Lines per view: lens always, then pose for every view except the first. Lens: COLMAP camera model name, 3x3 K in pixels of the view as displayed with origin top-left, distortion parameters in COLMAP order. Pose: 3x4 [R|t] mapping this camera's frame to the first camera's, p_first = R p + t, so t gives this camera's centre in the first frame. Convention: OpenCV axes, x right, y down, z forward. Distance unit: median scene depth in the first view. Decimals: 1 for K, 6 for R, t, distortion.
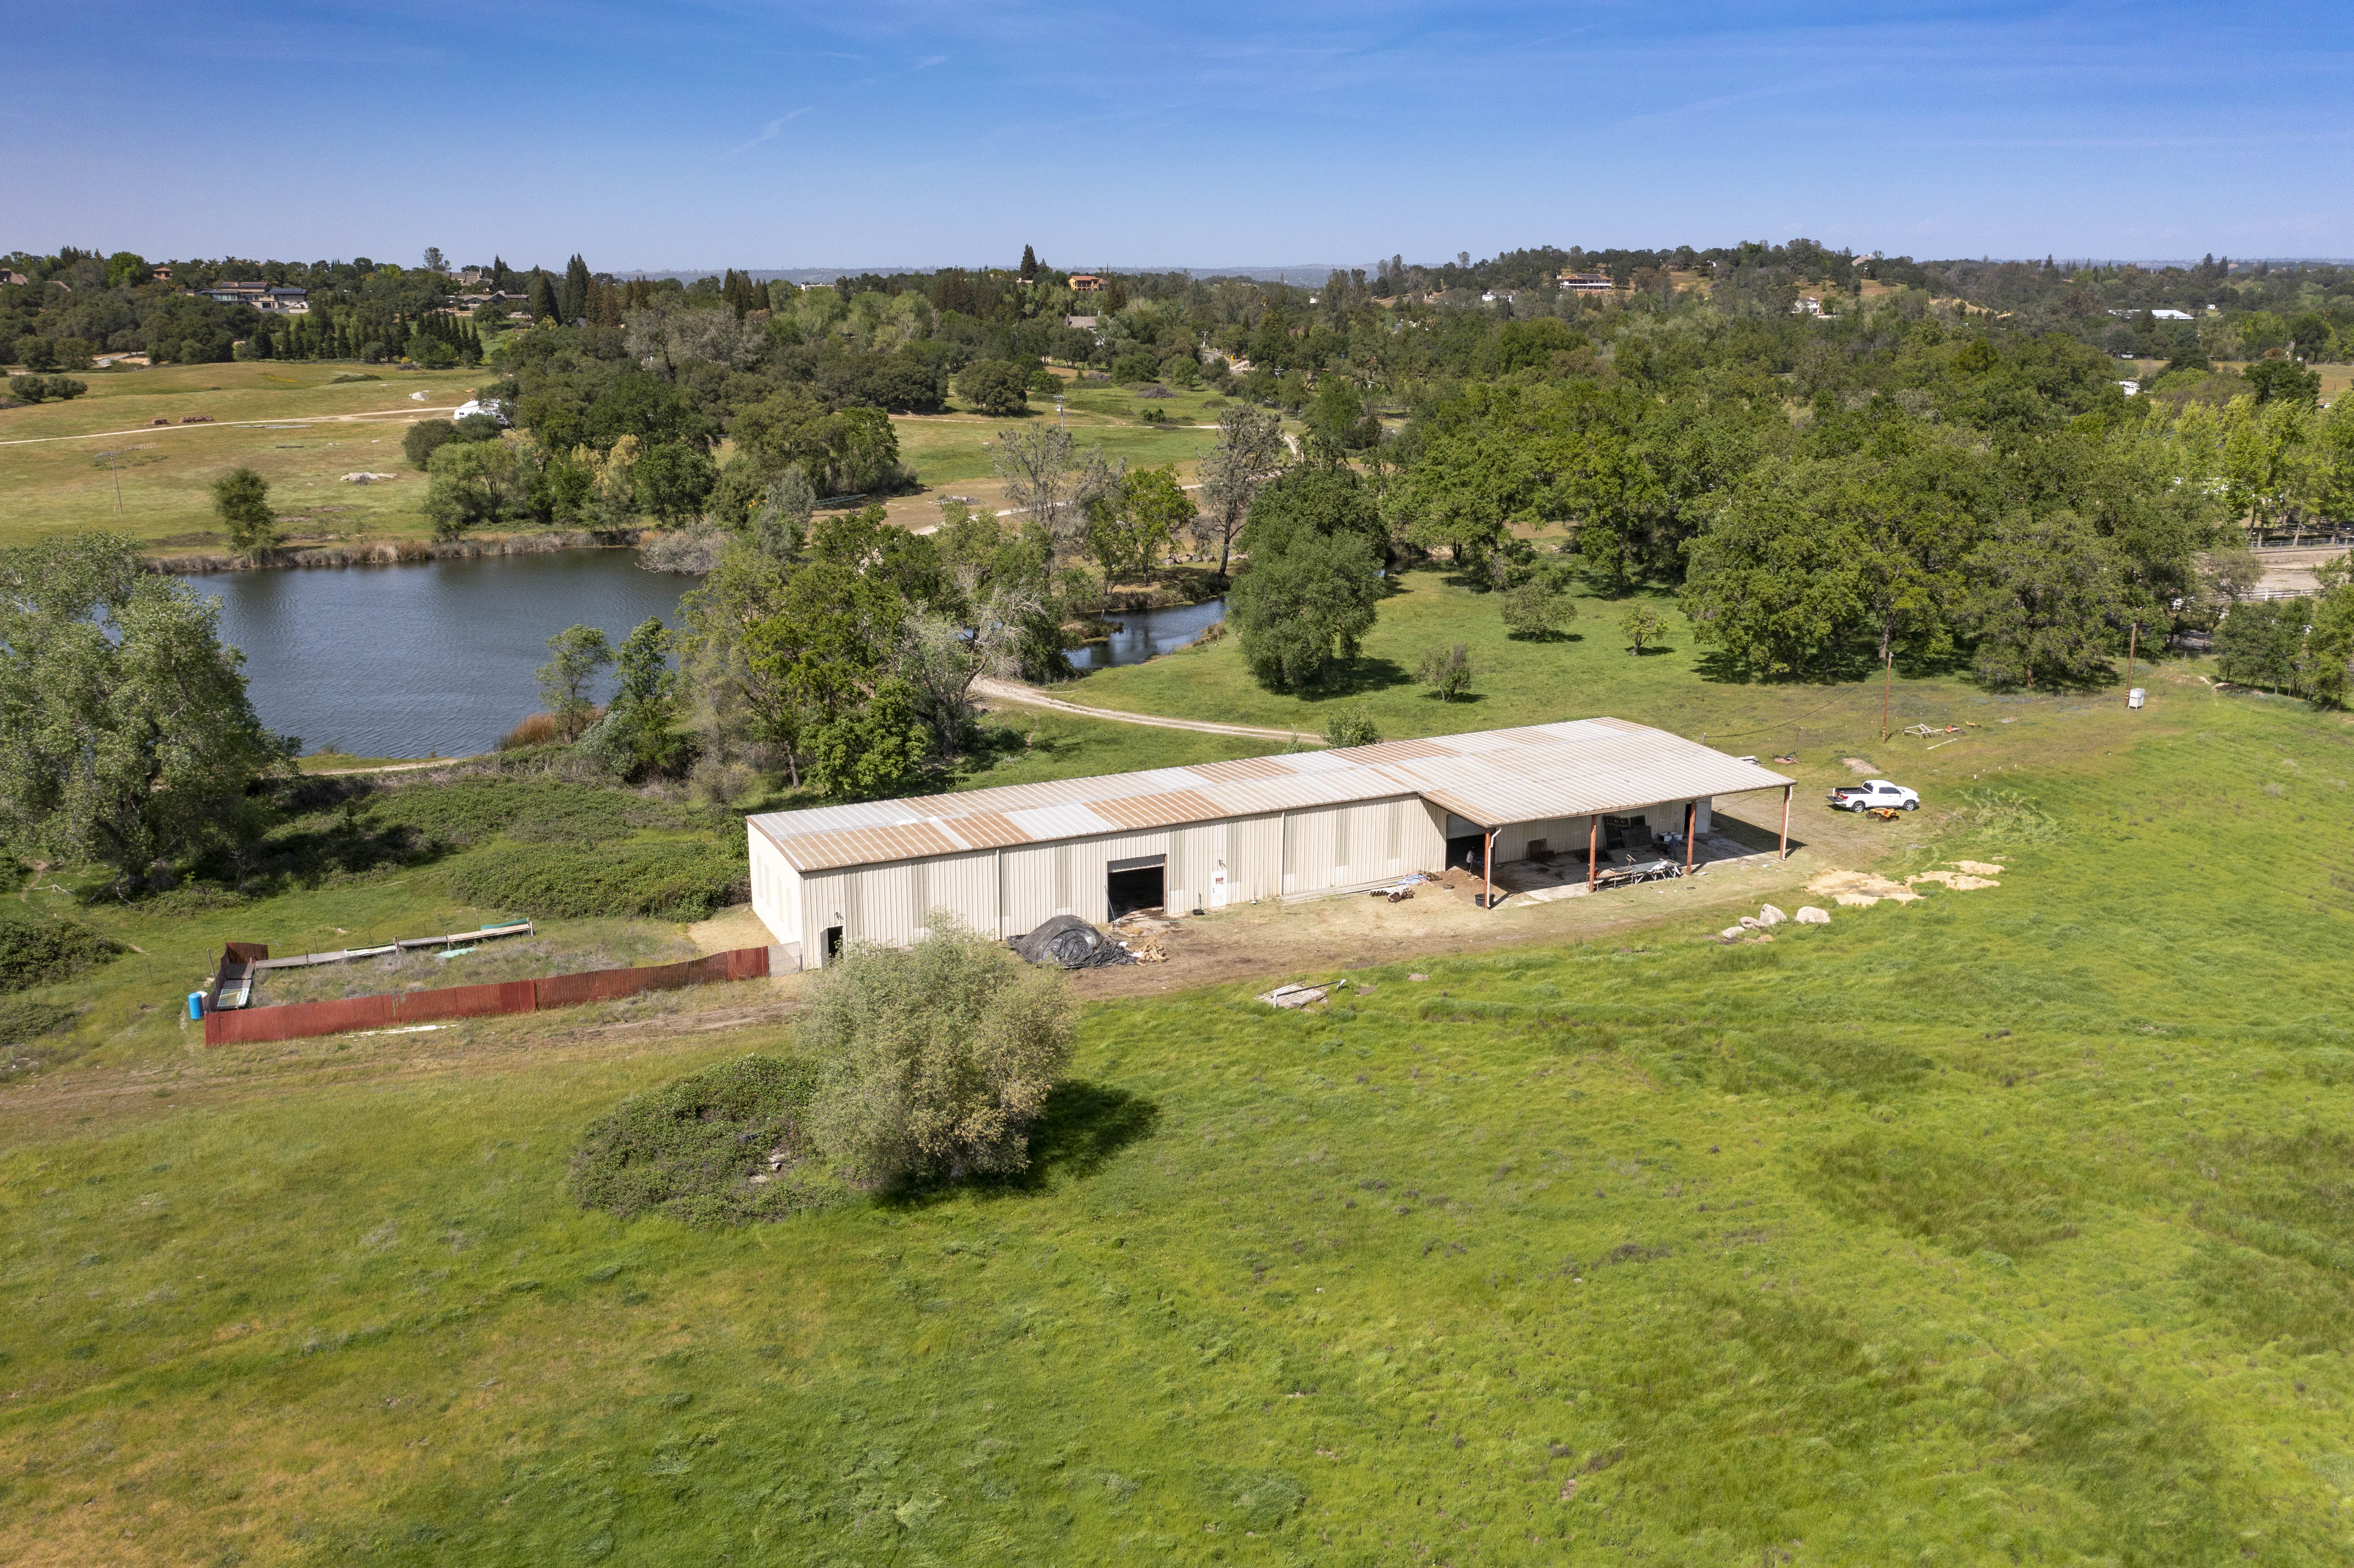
lens RADIAL K [[1837.4, 0, 1177.0], [0, 1837.4, 784.0], [0, 0, 1]] dist [-0.009731, -0.003145]
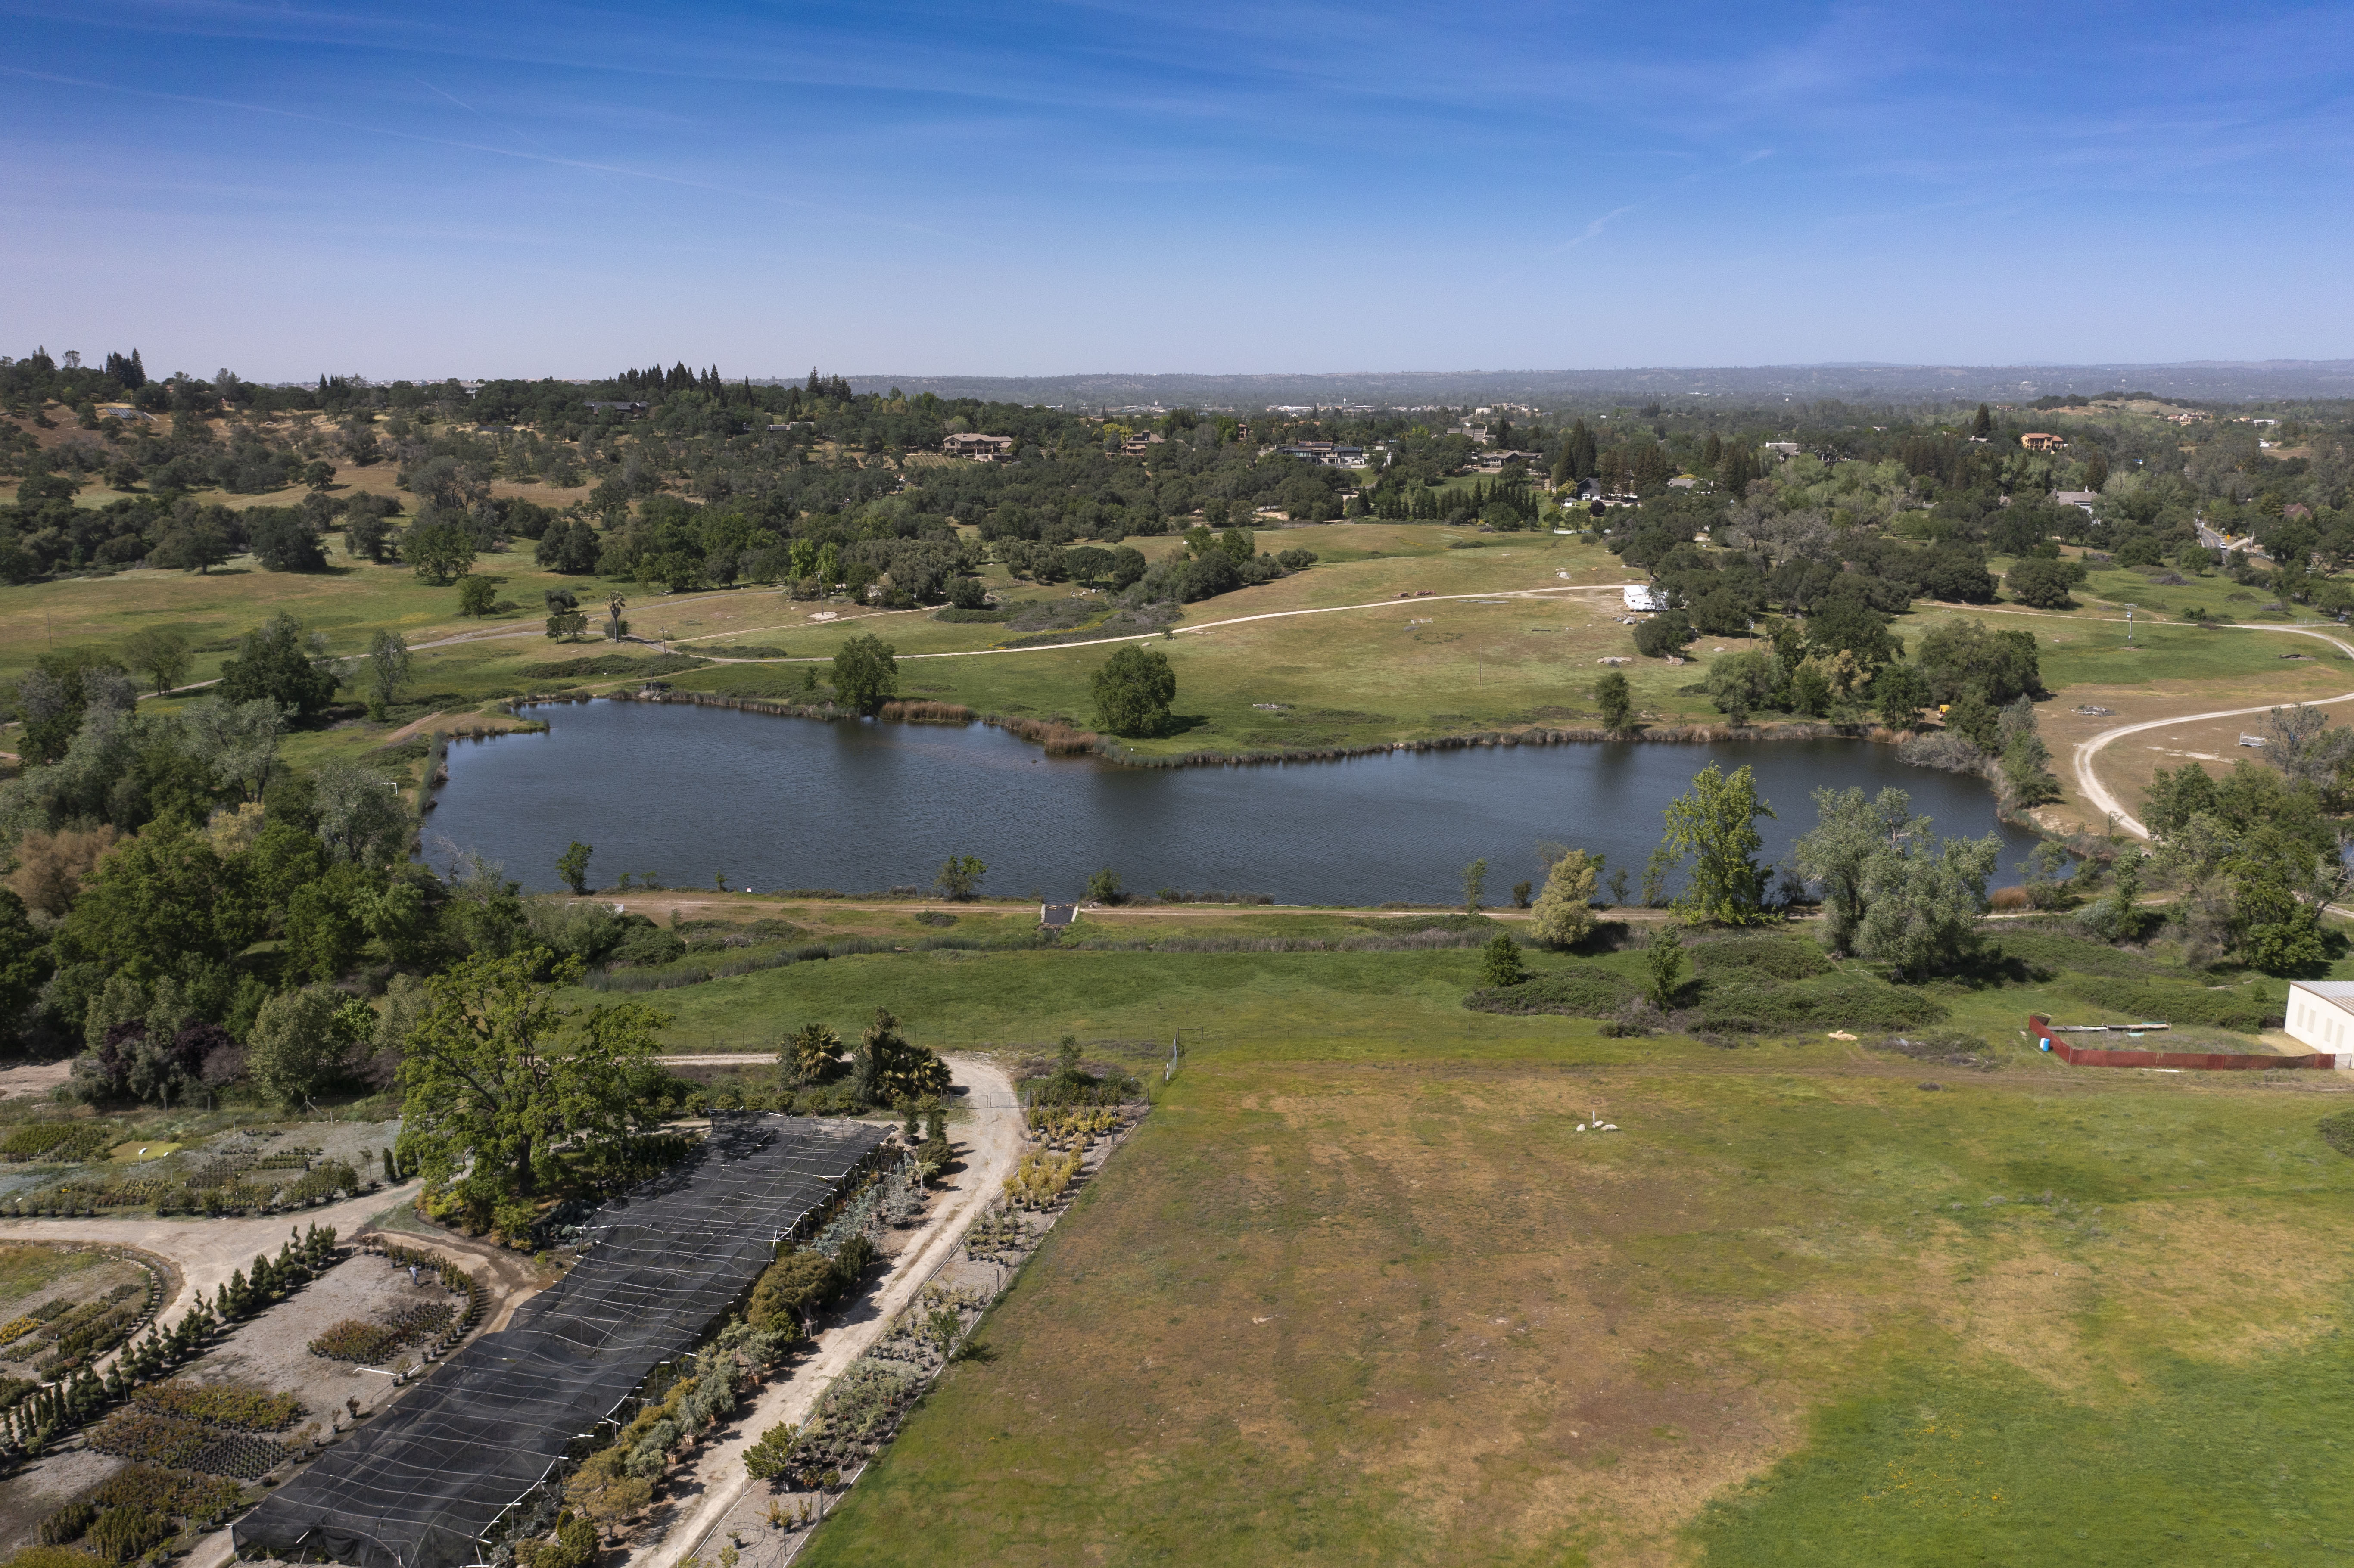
lens RADIAL K [[1837.4, 0, 1177.0], [0, 1837.4, 784.0], [0, 0, 1]] dist [-0.009731, -0.003145]
pose [[0.913611, 0.083279, -0.397968, -0.128162], [-0.100654, 0.994657, -0.022928, -0.006330], [0.393933, 0.061005, 0.917113, -0.280604]]
